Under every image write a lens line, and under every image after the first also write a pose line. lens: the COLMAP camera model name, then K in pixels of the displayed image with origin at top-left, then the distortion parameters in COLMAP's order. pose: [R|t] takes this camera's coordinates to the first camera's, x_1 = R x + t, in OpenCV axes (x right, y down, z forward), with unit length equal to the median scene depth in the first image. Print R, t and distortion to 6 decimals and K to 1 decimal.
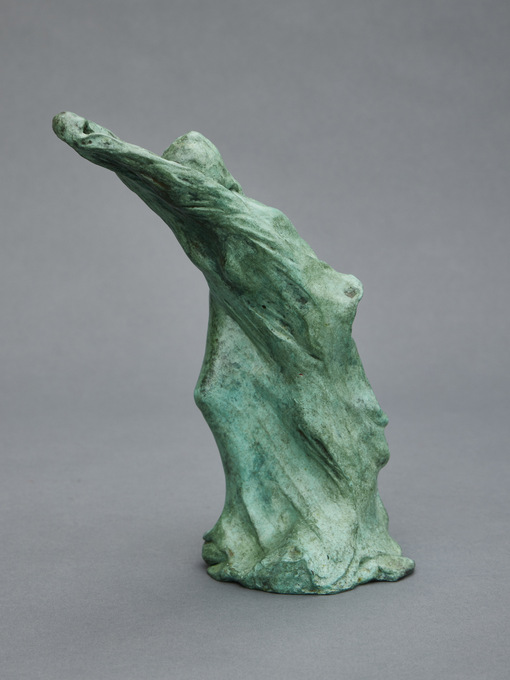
lens RADIAL K [[1928.0, 0, 255.0], [0, 1928.0, 340.0], [0, 0, 1]] dist [-0.101813, -0.225210]
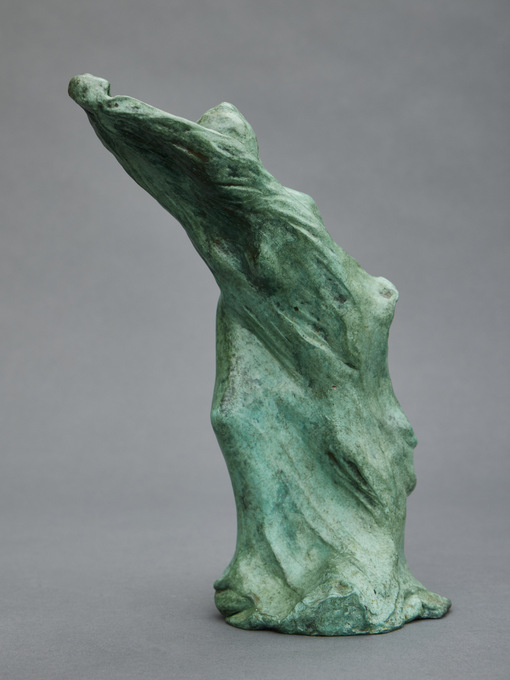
lens RADIAL K [[1422.3, 0, 255.0], [0, 1422.3, 340.0], [0, 0, 1]] dist [-0.053479, -0.217867]
pose [[0.977466, -0.017478, 0.210370, -0.150827], [0.049513, 0.987748, -0.147994, 0.092405], [-0.205206, 0.155075, 0.966355, 0.364609]]
